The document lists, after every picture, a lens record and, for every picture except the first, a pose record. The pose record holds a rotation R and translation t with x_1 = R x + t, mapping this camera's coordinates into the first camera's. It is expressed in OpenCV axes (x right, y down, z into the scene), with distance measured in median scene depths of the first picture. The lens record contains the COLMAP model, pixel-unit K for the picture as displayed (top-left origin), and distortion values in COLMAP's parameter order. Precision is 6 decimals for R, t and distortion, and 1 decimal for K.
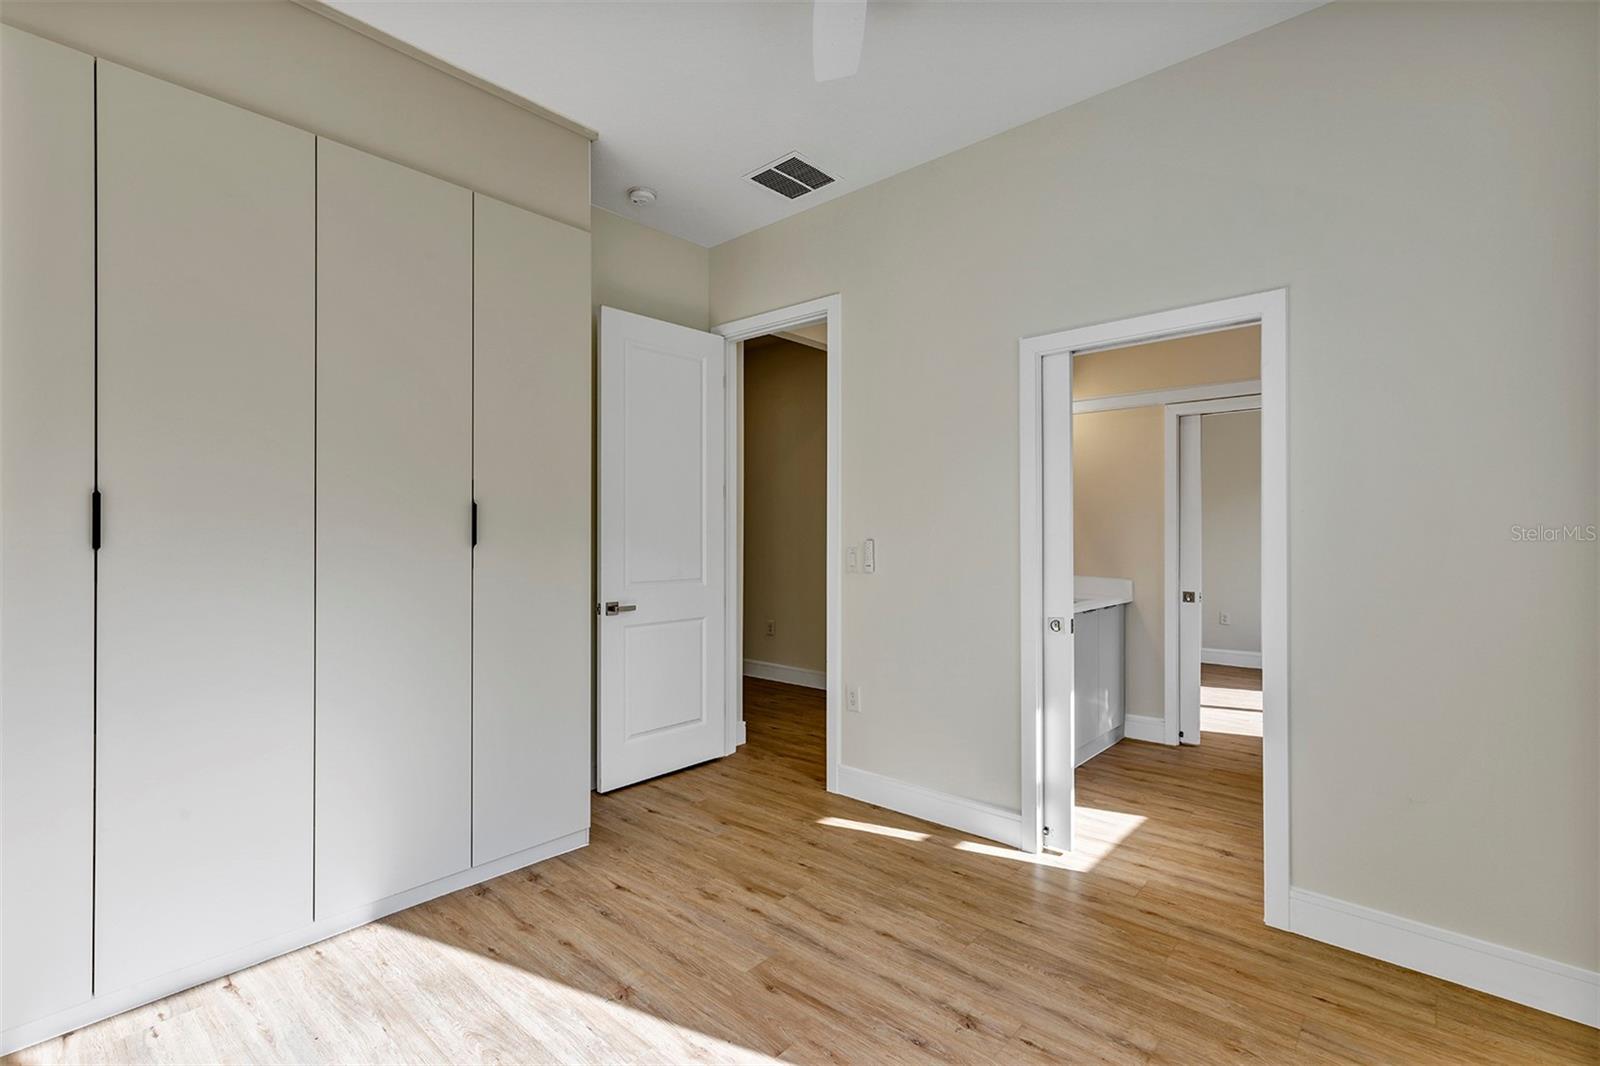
lens RADIAL K [[732.4, 0, 796.8], [0, 732.4, 534.1], [0, 0, 1]] dist [0.004948, 0.001970]
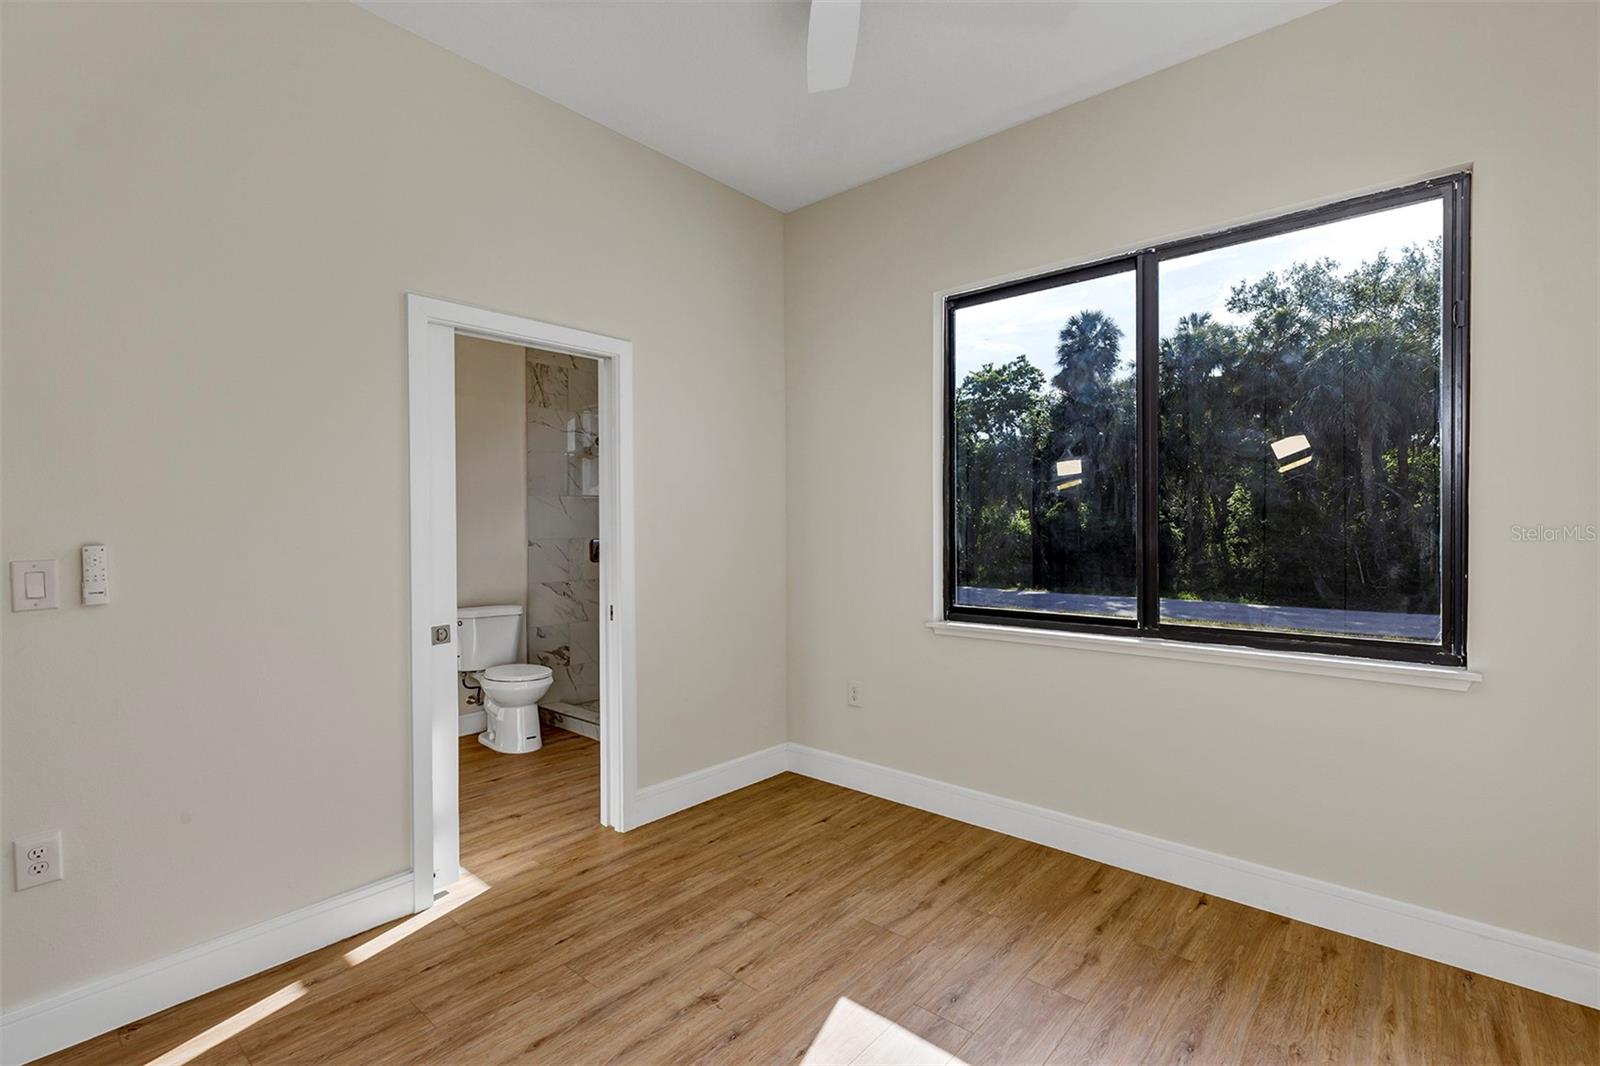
lens RADIAL K [[732.4, 0, 805.6], [0, 732.4, 523.3], [0, 0, 1]] dist [0.004948, 0.001970]
pose [[-0.020643, 0.001954, 0.999785, -0.642892], [0.005625, 0.999982, -0.001838, -0.003556], [-0.999771, 0.005586, -0.020653, 0.702883]]
